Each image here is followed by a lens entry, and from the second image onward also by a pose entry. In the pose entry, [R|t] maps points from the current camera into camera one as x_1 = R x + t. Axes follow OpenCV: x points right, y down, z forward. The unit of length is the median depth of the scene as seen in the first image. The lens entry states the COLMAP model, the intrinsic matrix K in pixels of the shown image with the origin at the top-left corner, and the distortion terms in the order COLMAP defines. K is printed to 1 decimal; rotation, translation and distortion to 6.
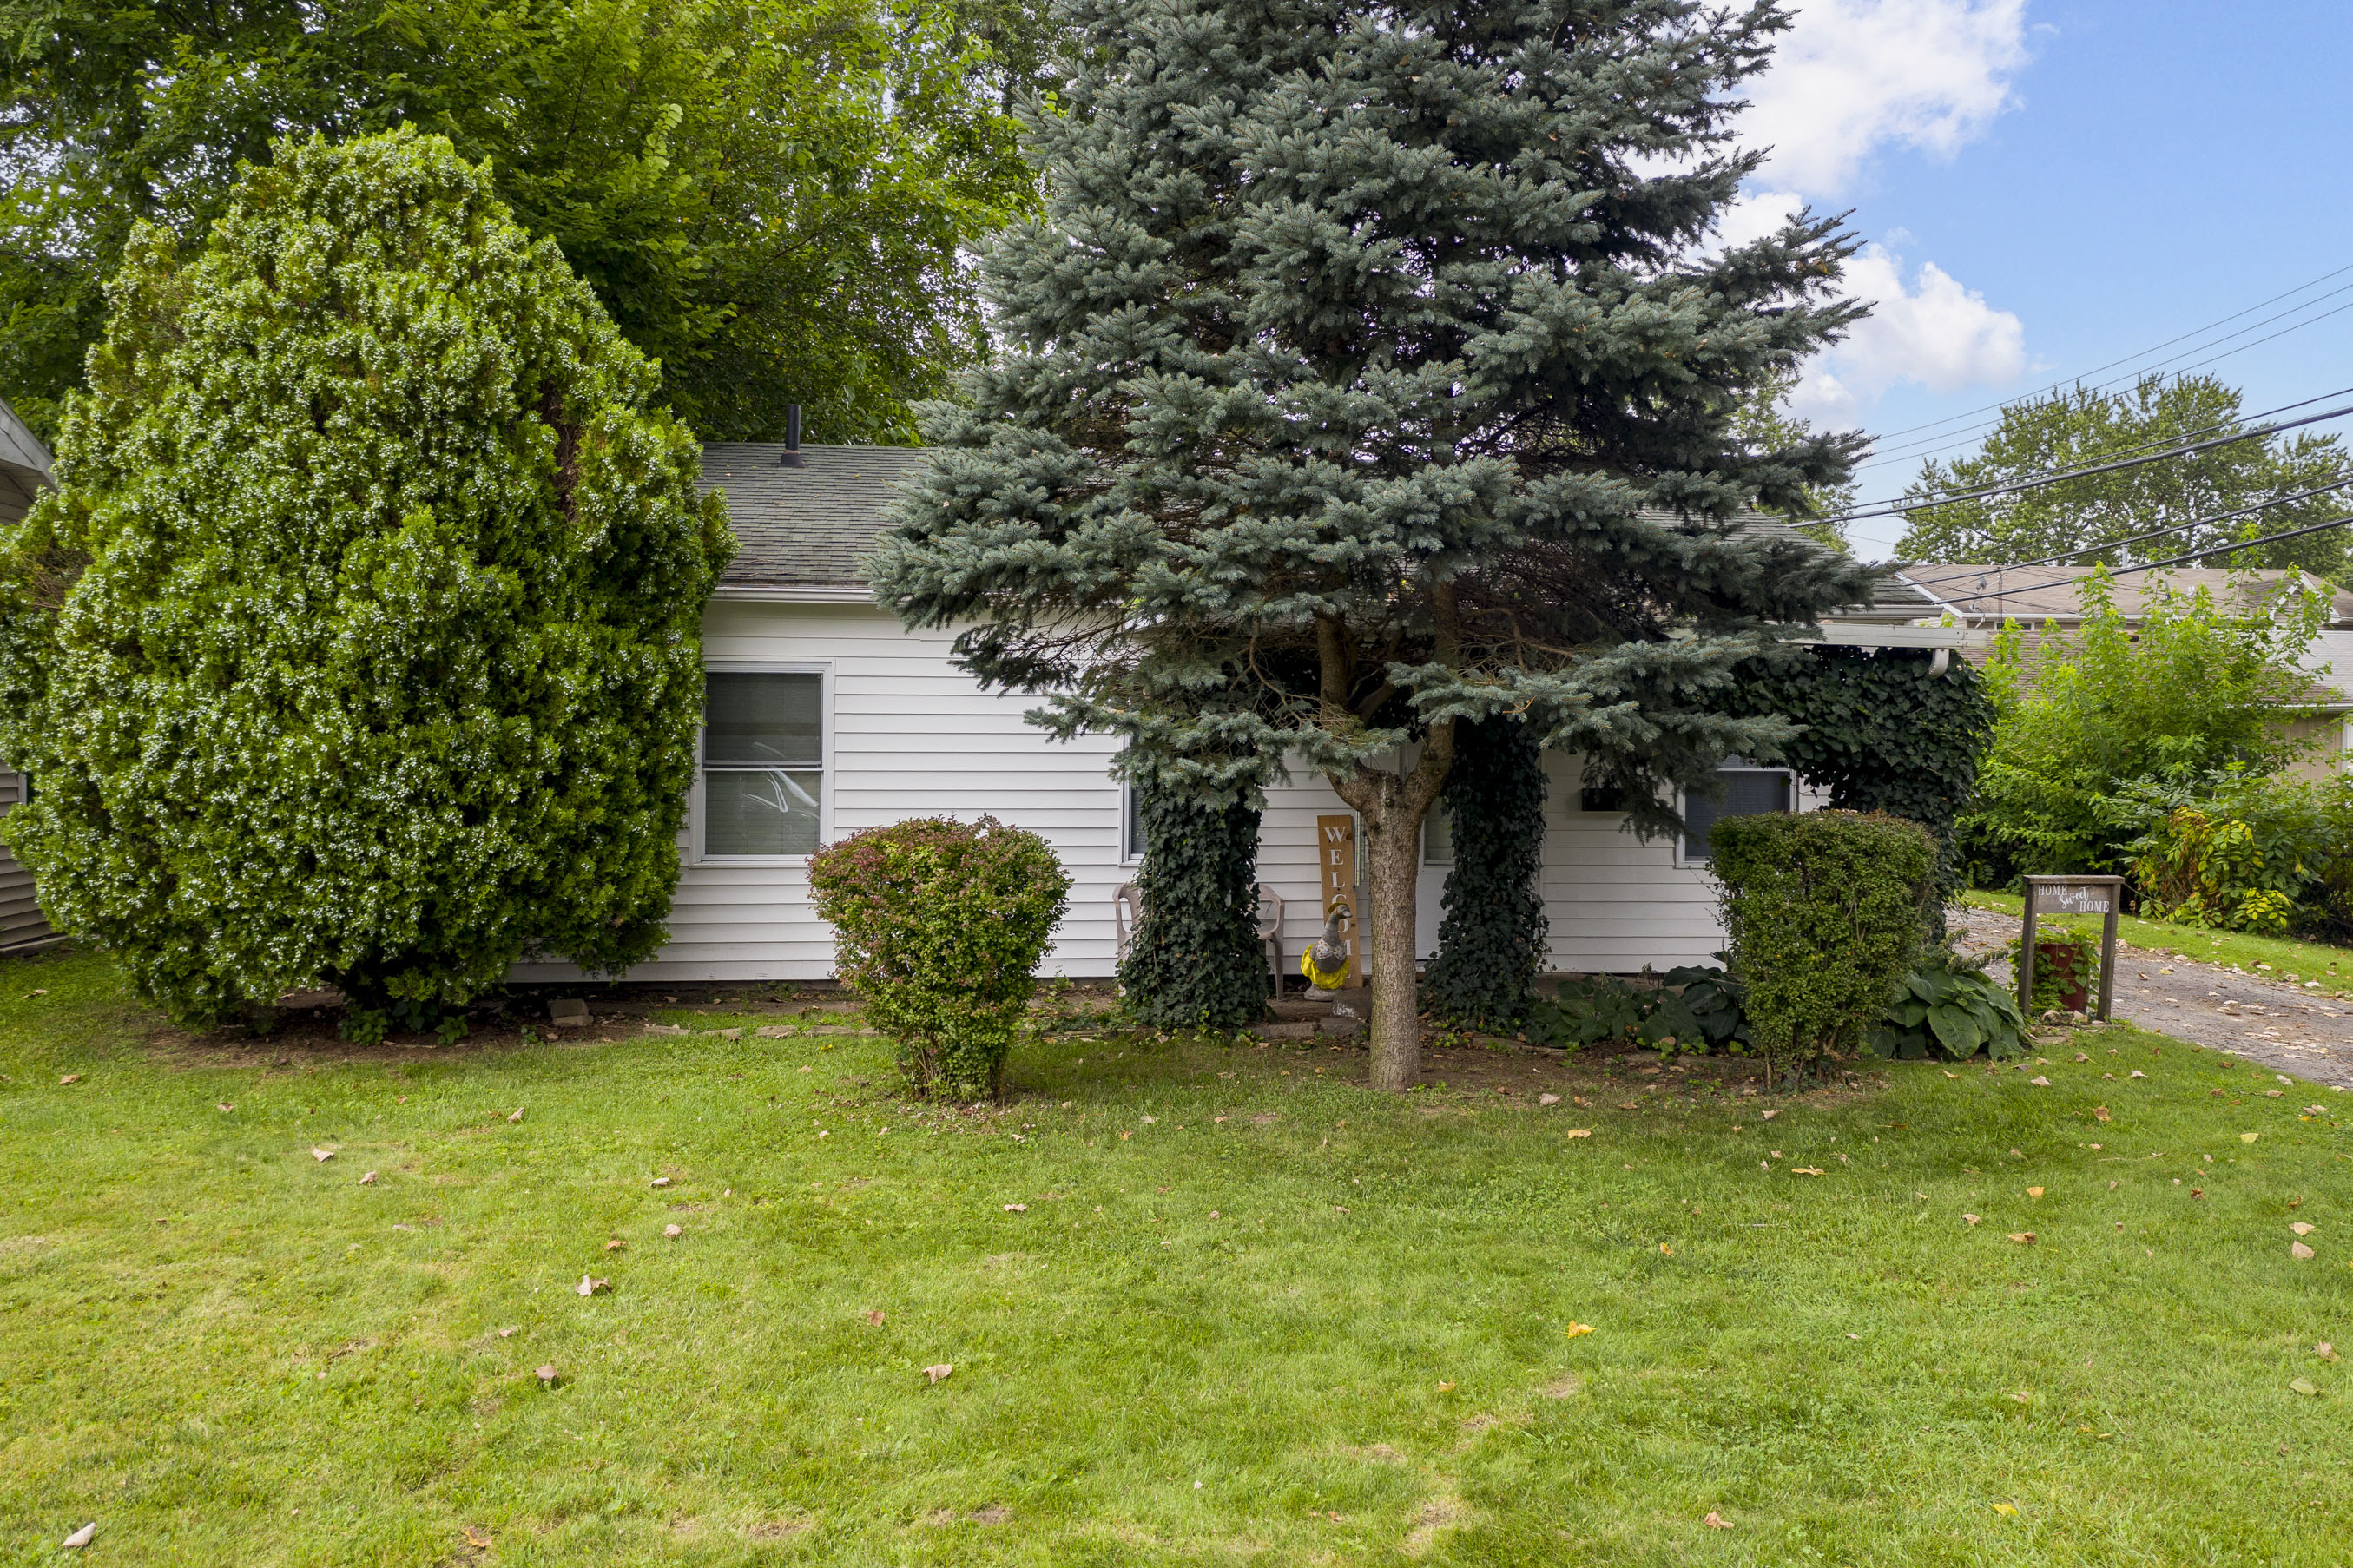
lens RADIAL K [[1662.0, 0, 1179.7], [0, 1662.0, 788.8], [0, 0, 1]] dist [0.011376, 0.006730]
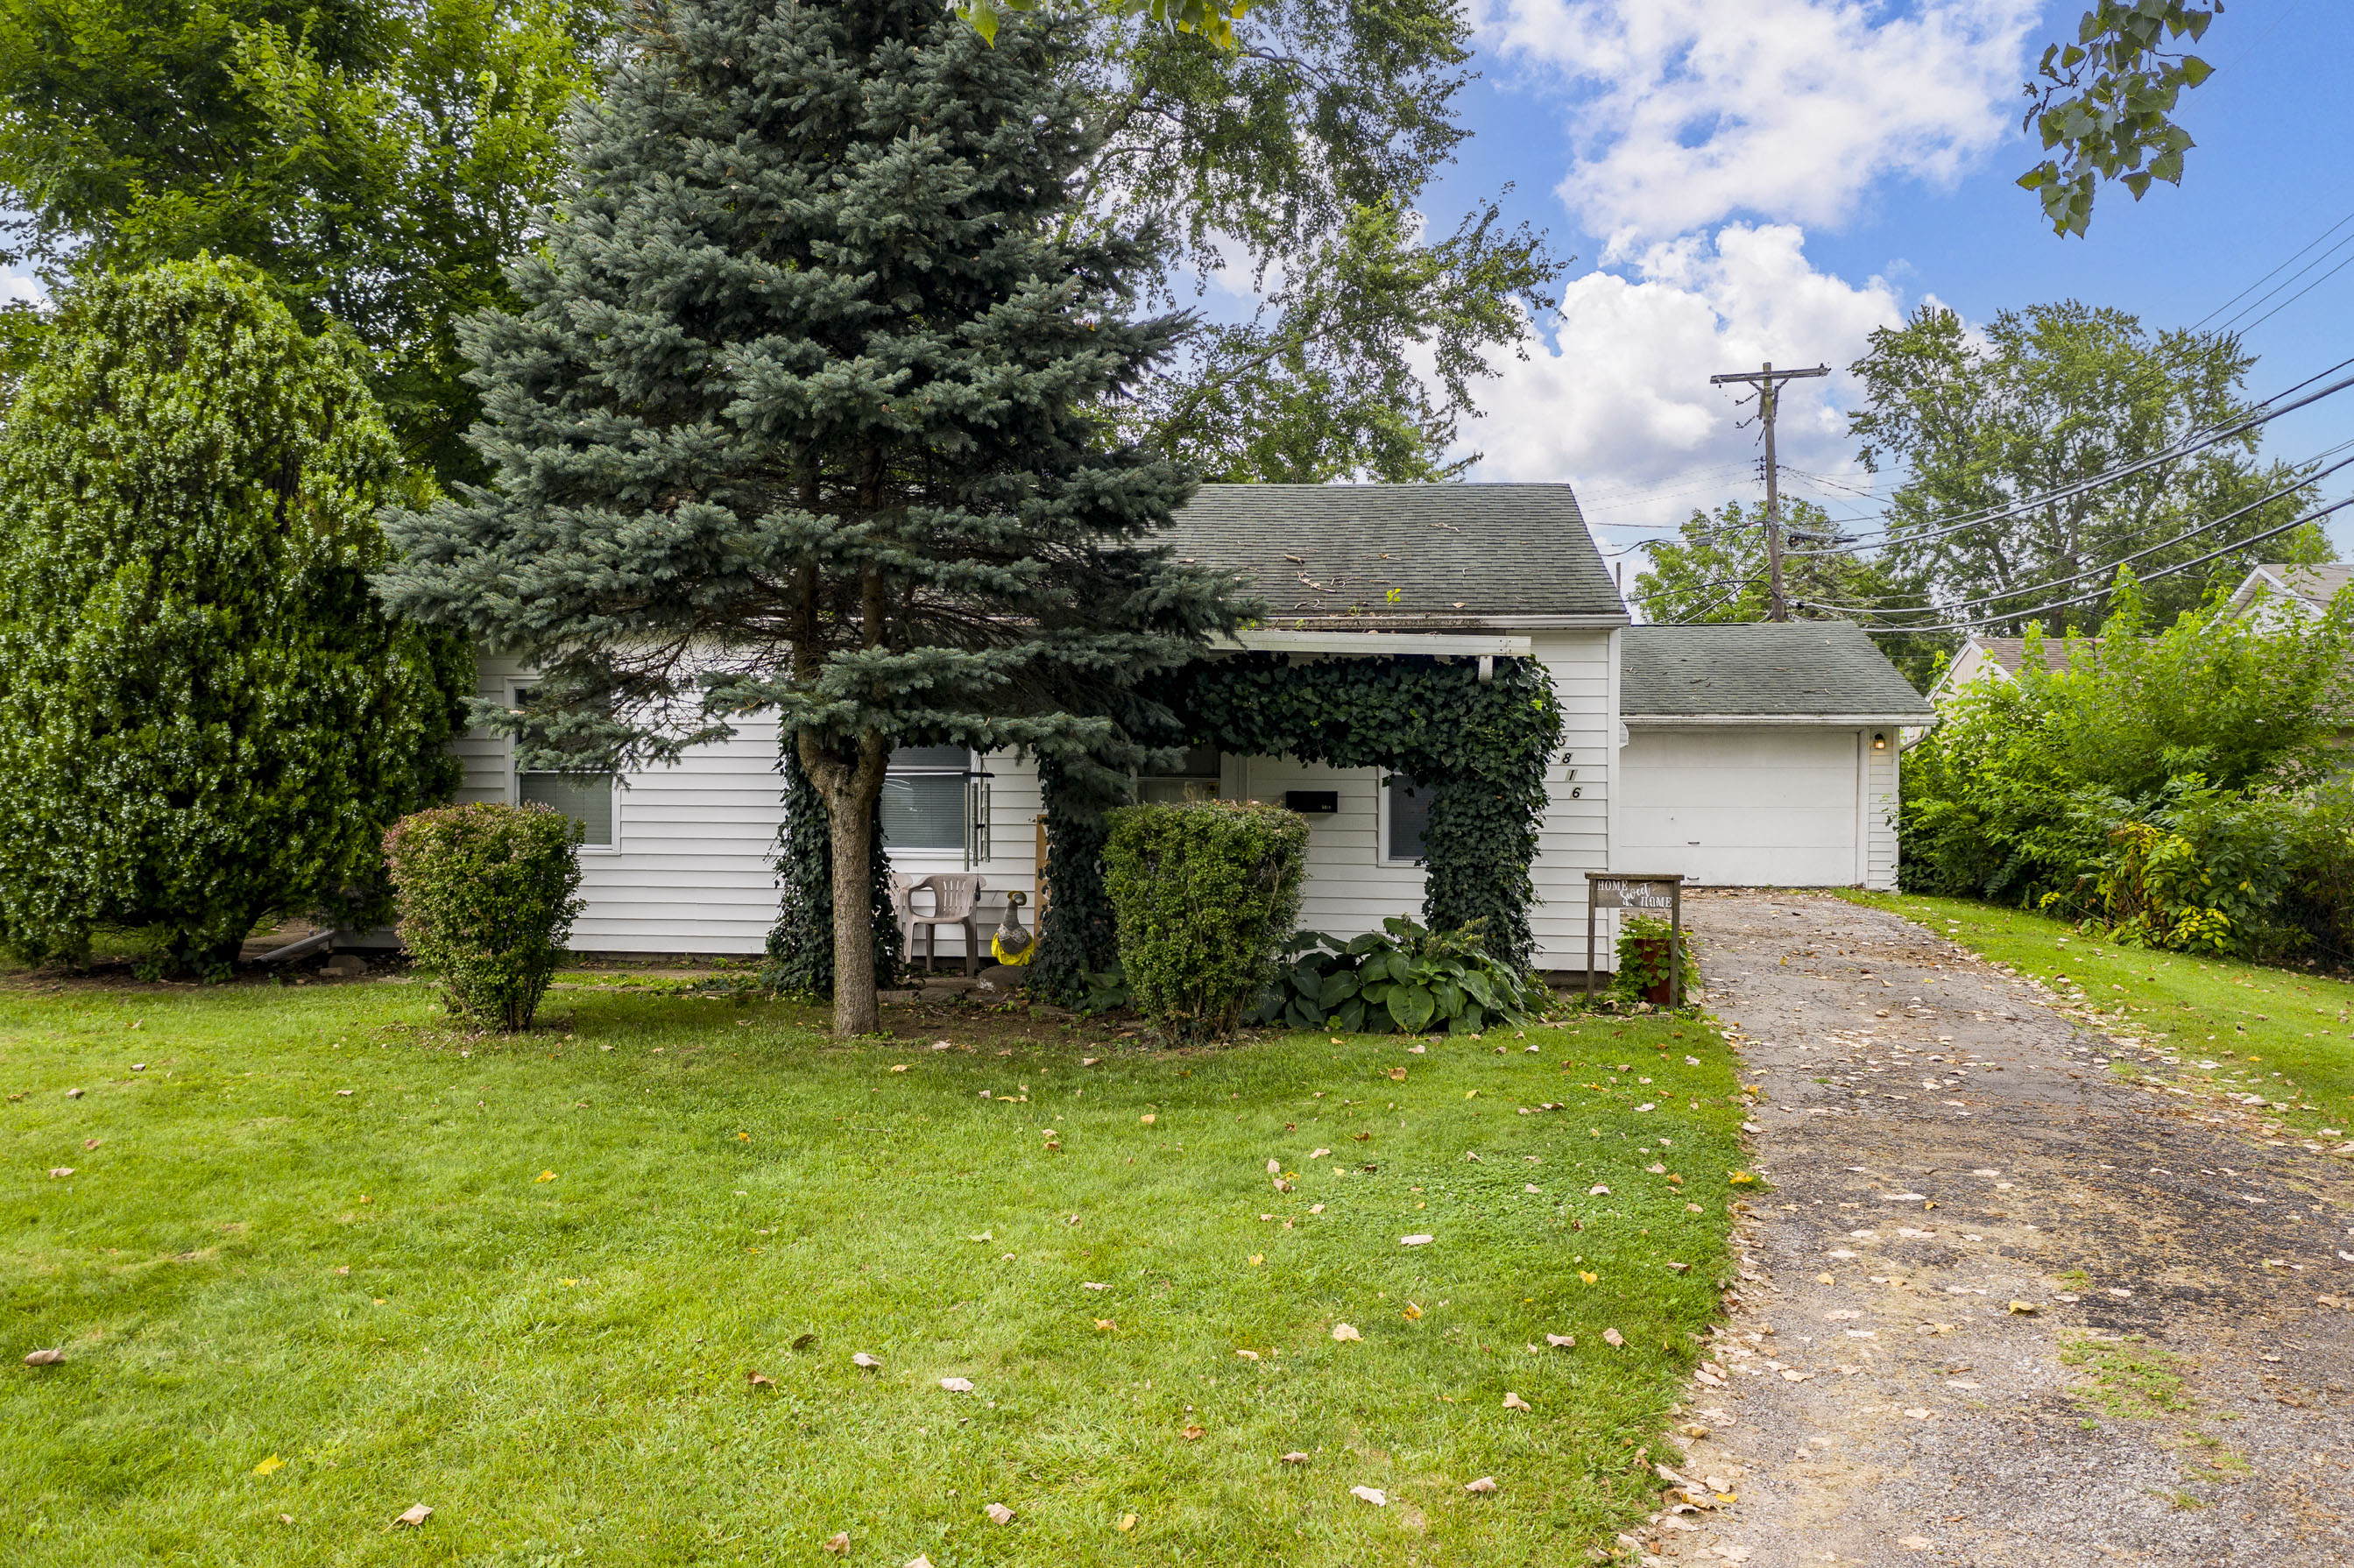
lens RADIAL K [[1662.6, 0, 1164.4], [0, 1662.6, 836.1], [0, 0, 1]] dist [0.011376, 0.006730]
pose [[0.980093, 0.008526, -0.198358, 0.561226], [-0.005979, 0.999892, 0.013438, 0.021684], [0.198451, -0.011984, 0.980038, -0.104136]]
